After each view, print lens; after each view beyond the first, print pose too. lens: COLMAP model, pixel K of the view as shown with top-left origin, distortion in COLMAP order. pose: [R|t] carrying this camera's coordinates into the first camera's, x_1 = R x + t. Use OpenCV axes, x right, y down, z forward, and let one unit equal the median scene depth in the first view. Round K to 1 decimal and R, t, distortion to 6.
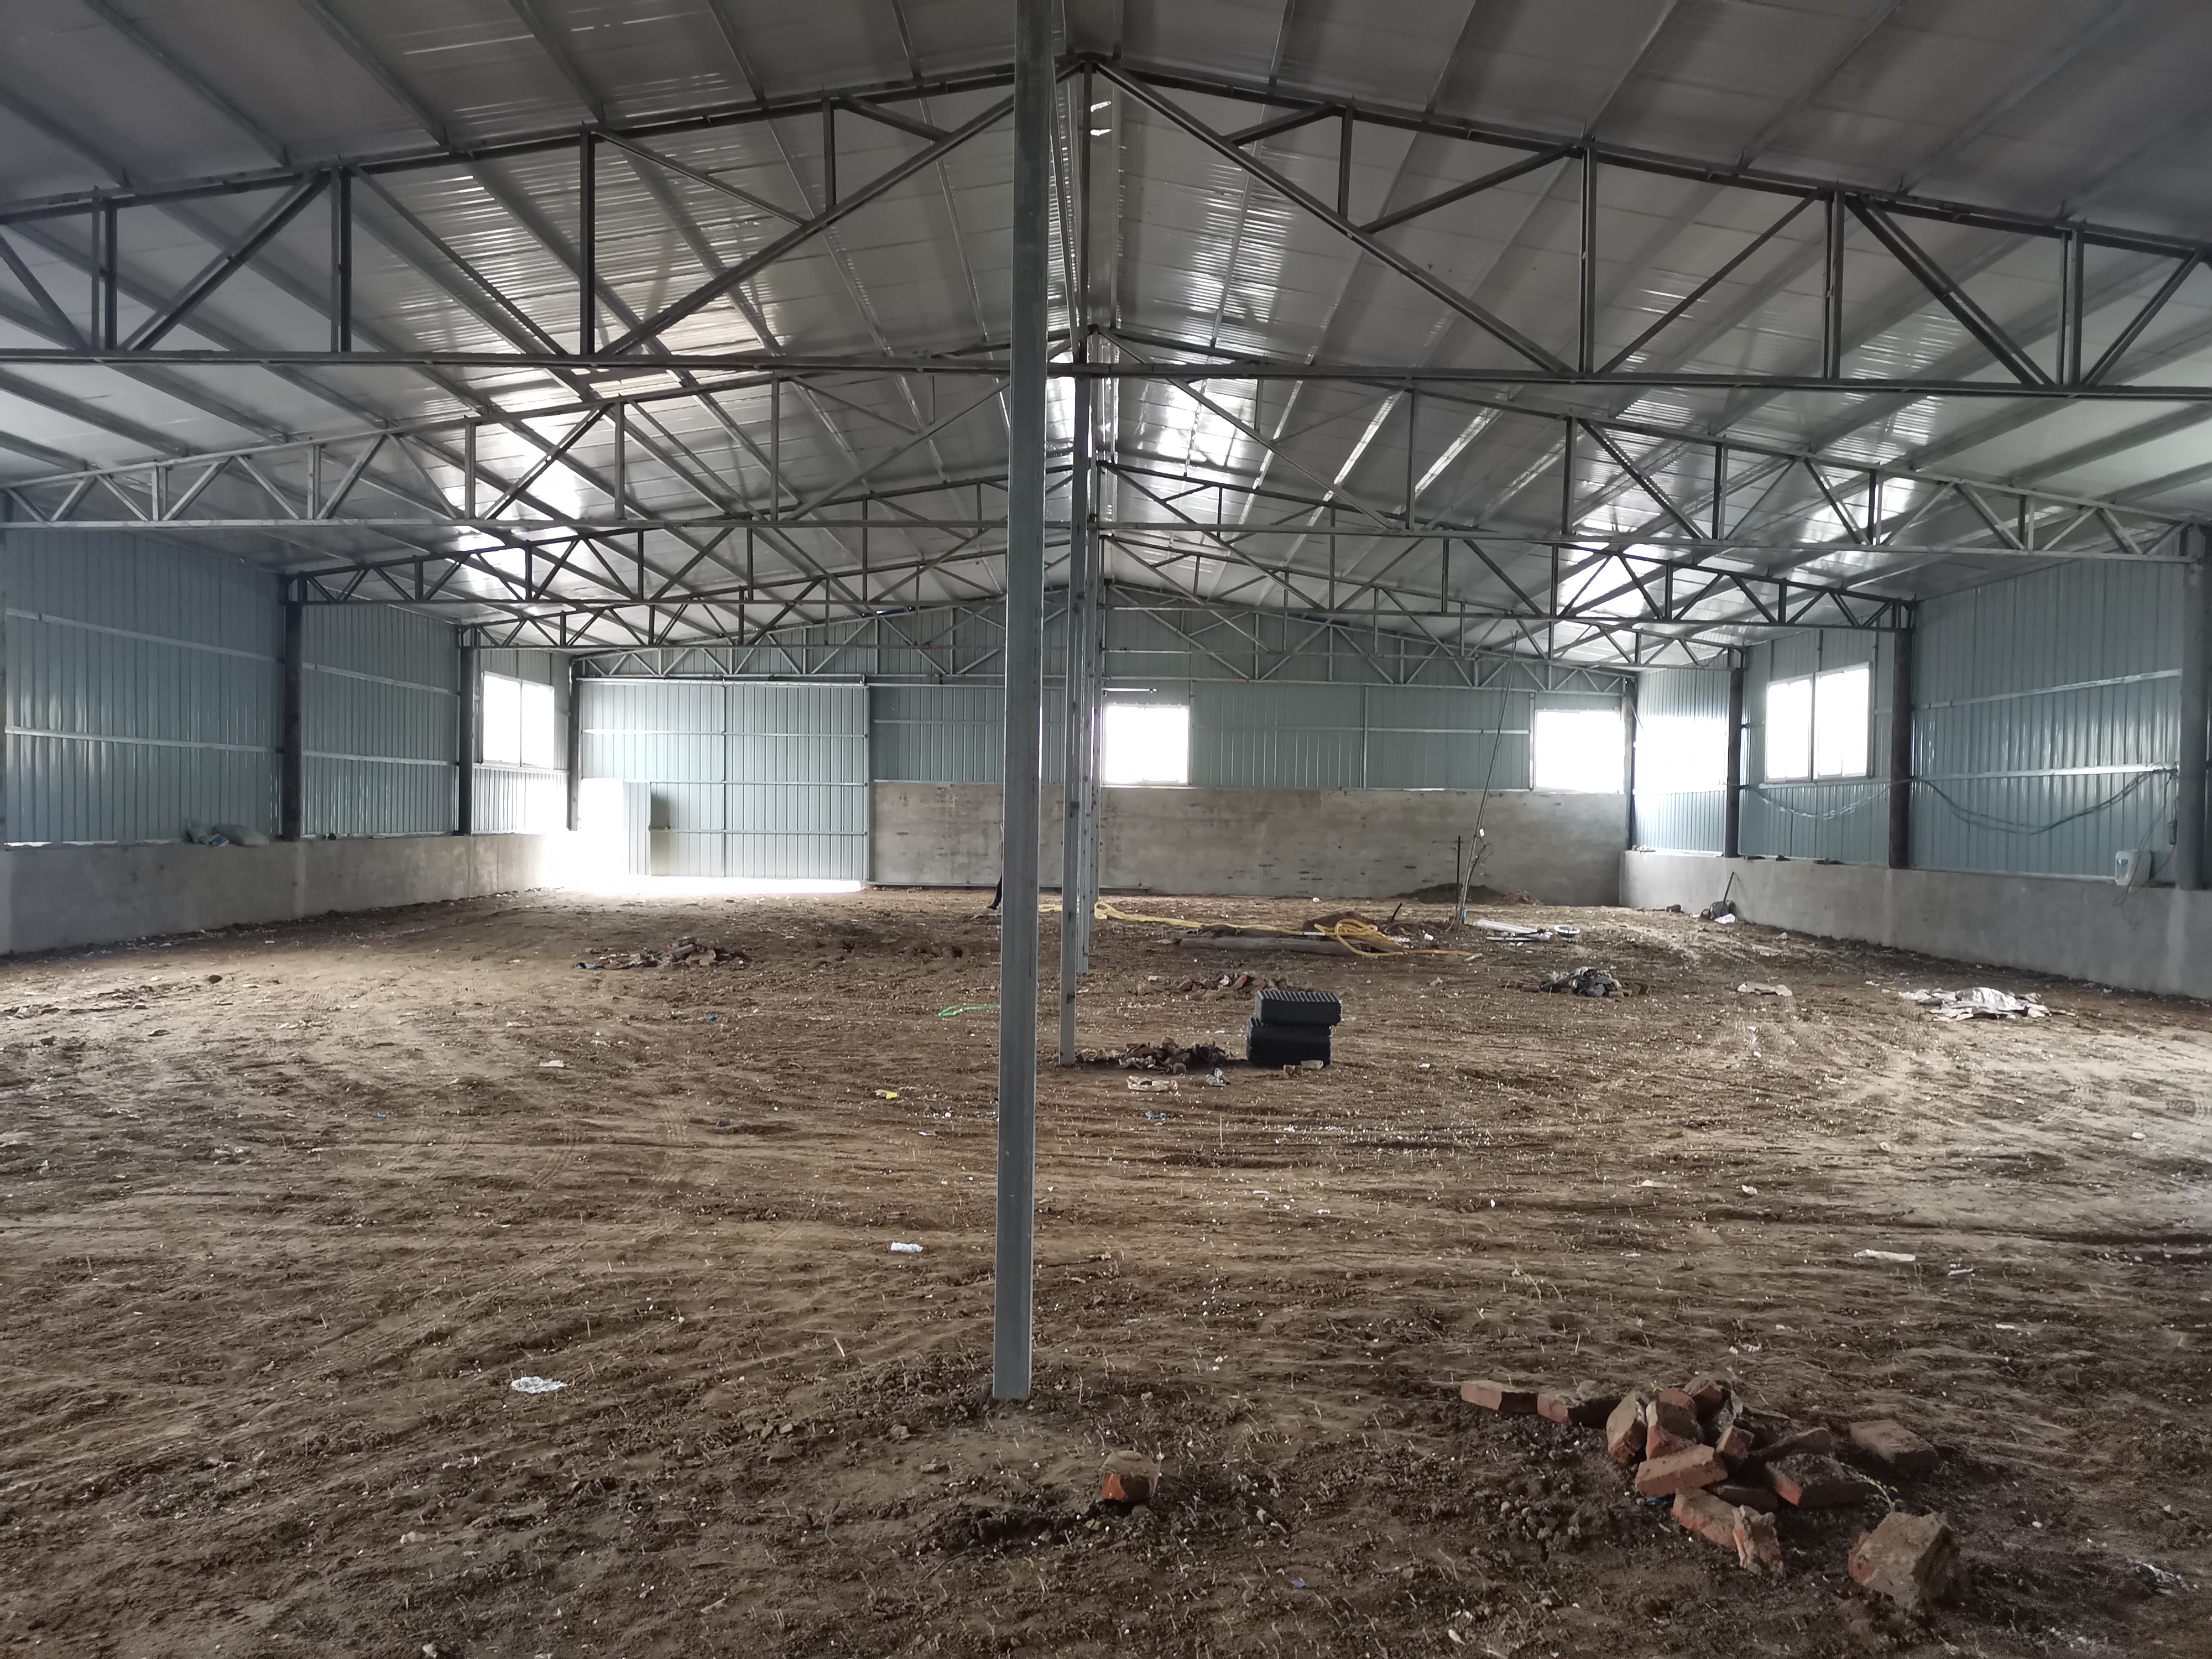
lens RADIAL K [[1641.6, 0, 1106.0], [0, 1641.6, 829.5], [0, 0, 1]] dist [0.017376, -0.000129]
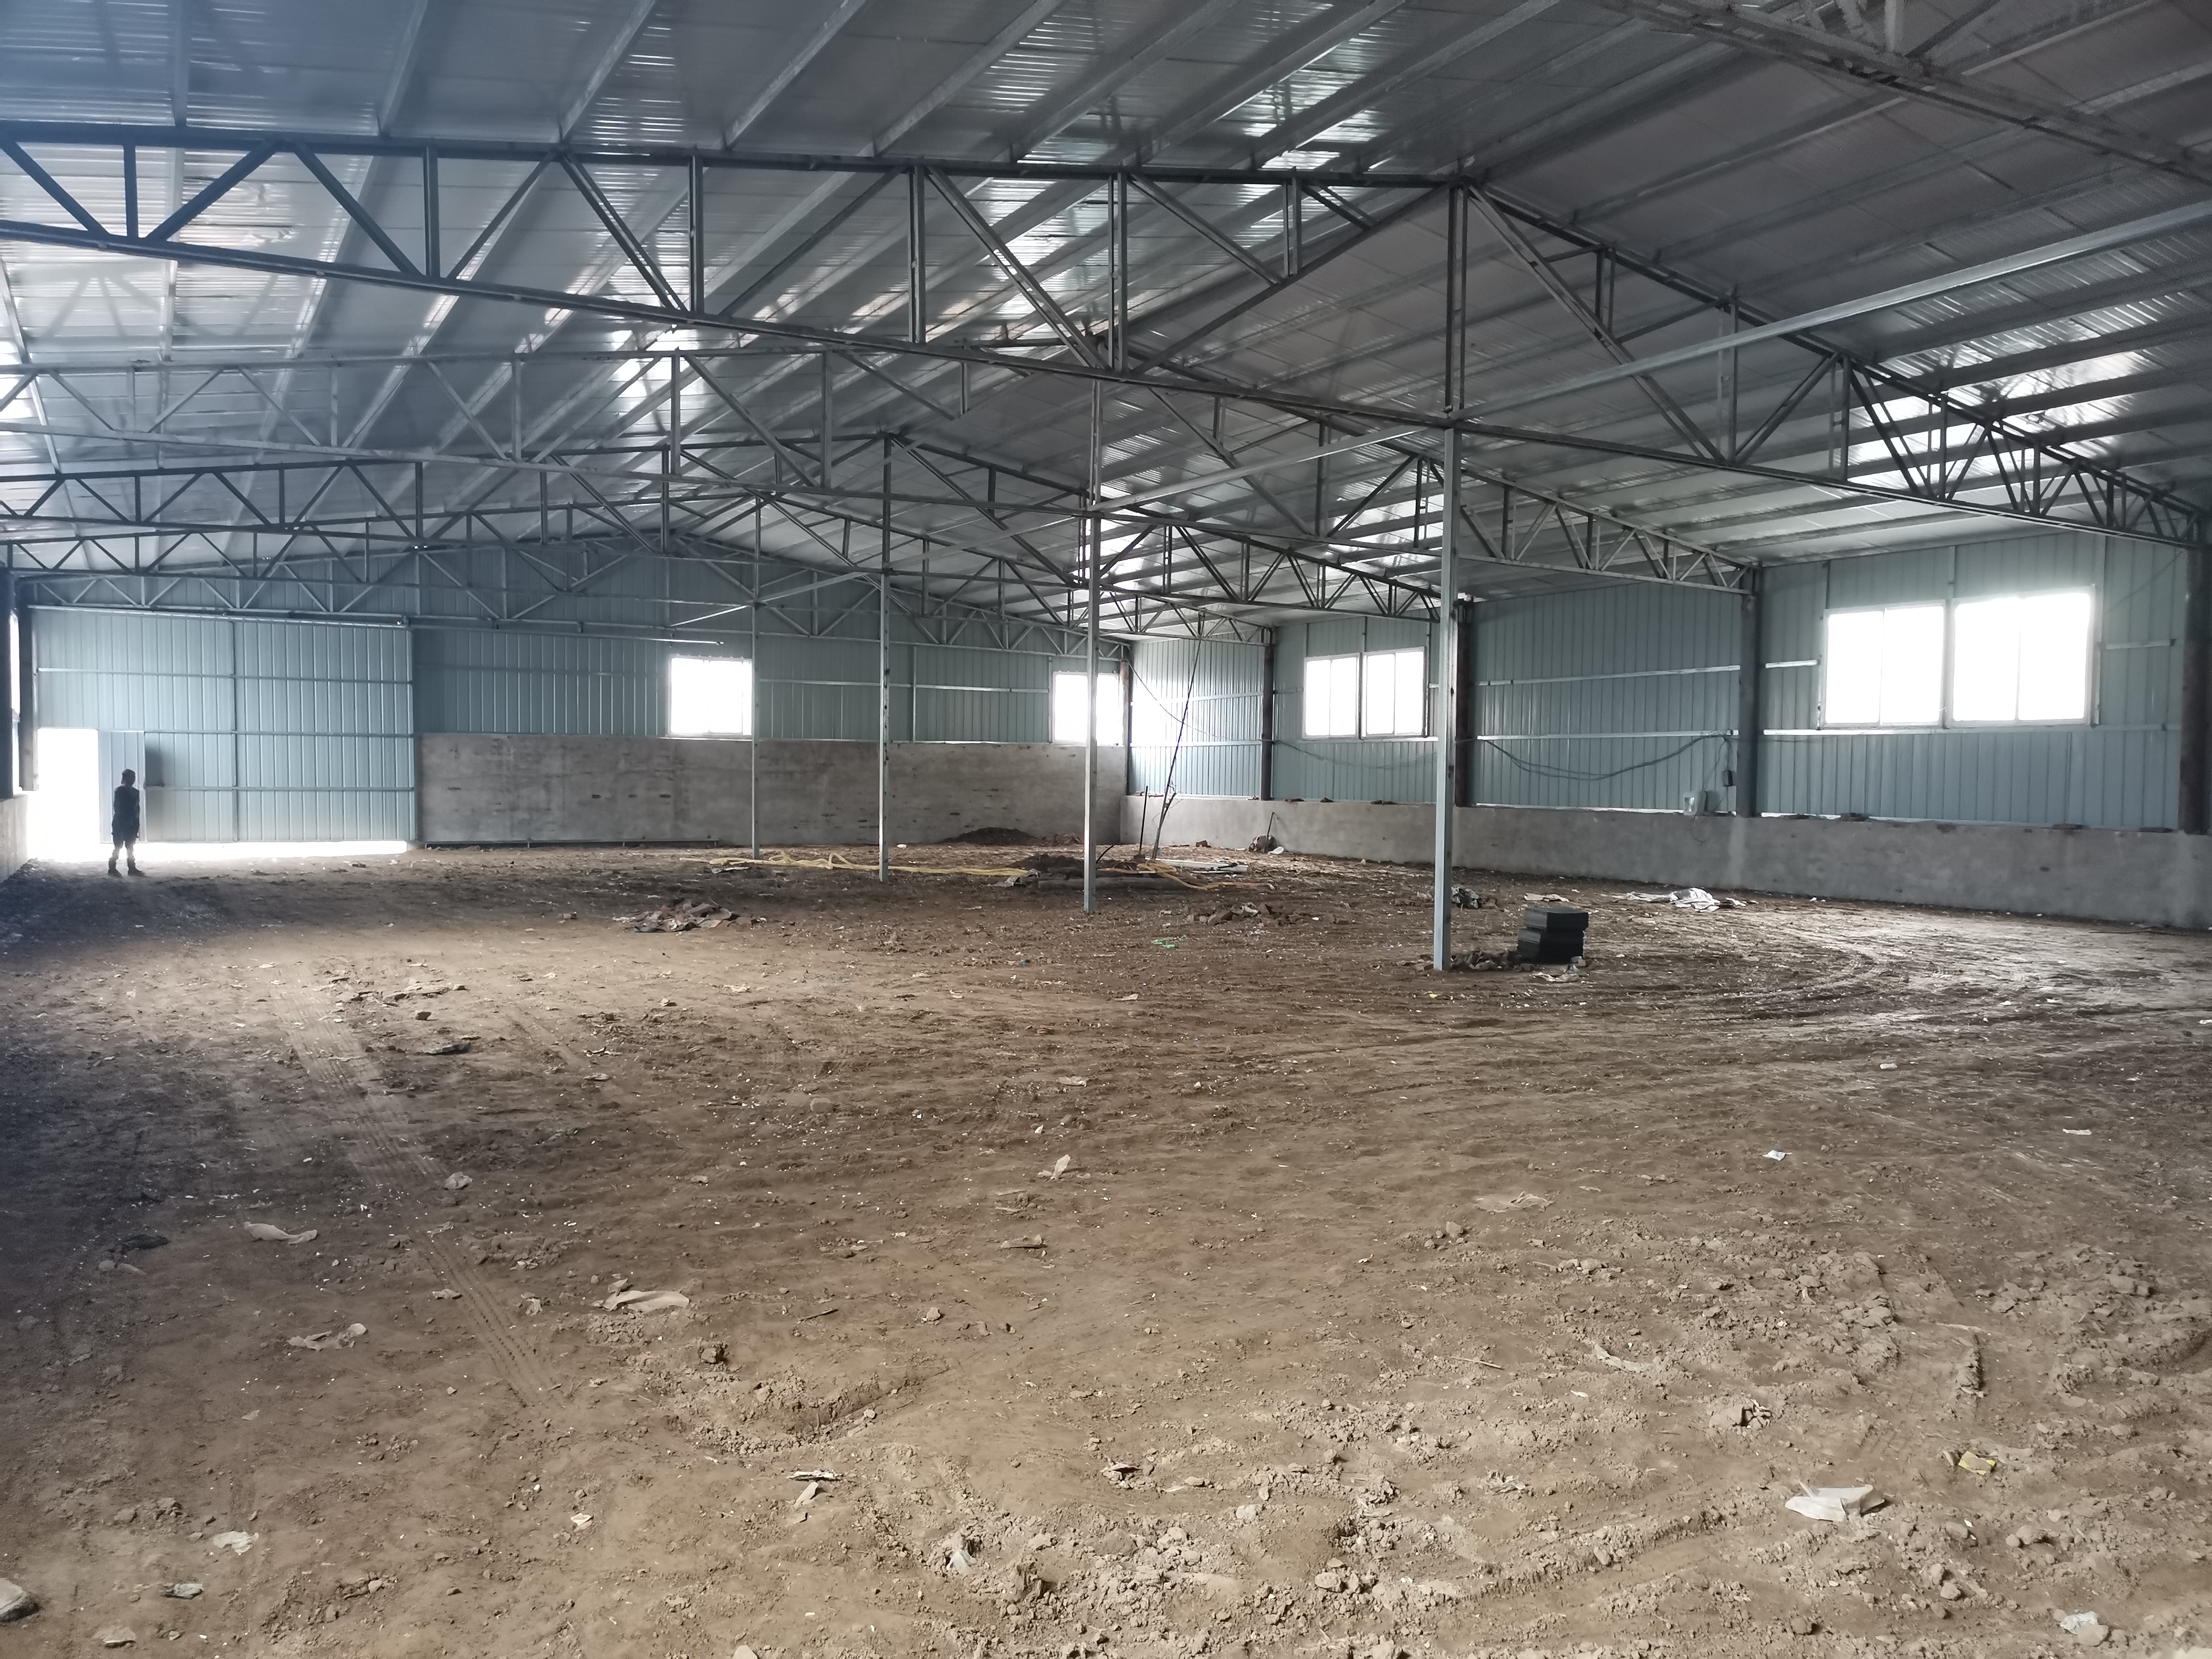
lens RADIAL K [[1641.6, 0, 1106.0], [0, 1641.6, 829.5], [0, 0, 1]] dist [0.017376, -0.000129]
pose [[0.864945, -0.025465, 0.501220, -0.275093], [0.008593, 0.999317, 0.035942, -0.004931], [-0.501793, -0.026781, 0.864573, 0.008872]]
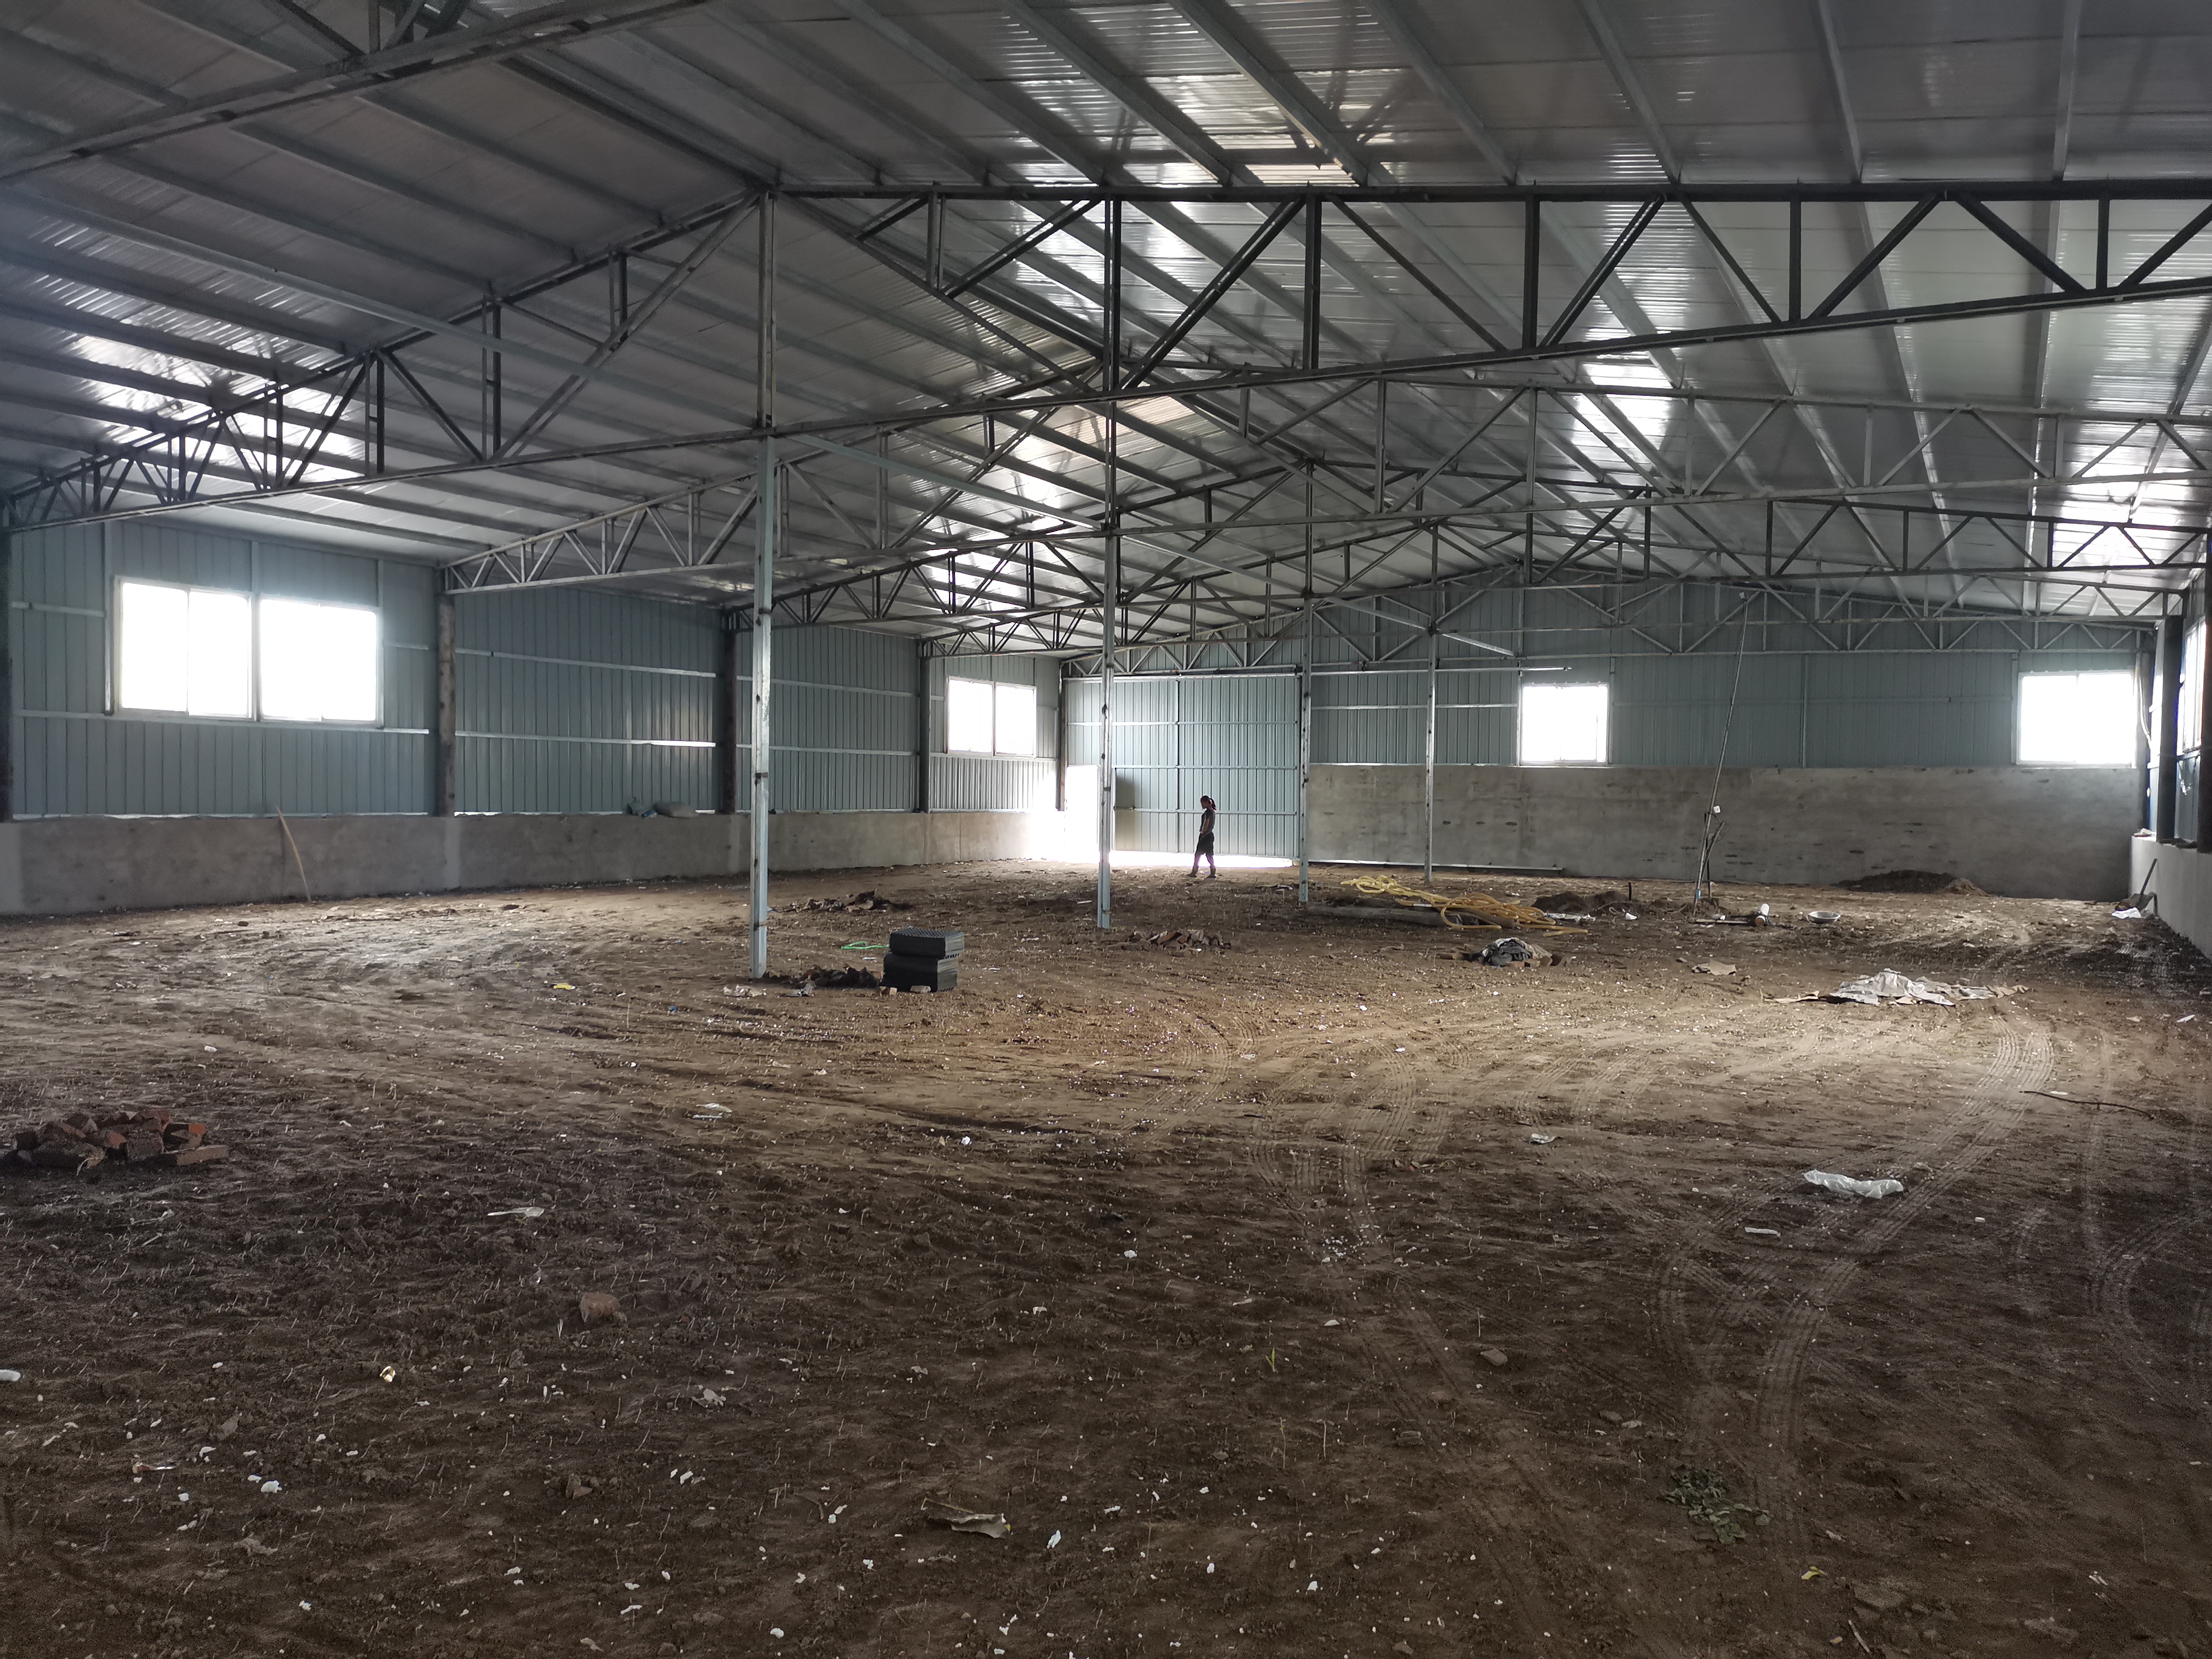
lens RADIAL K [[1641.6, 0, 1106.0], [0, 1641.6, 829.5], [0, 0, 1]] dist [0.017376, -0.000129]
pose [[0.882198, 0.006752, -0.470830, 0.249256], [-0.003446, 0.999963, 0.007883, 0.004911], [0.470866, -0.005332, 0.882189, -0.001121]]
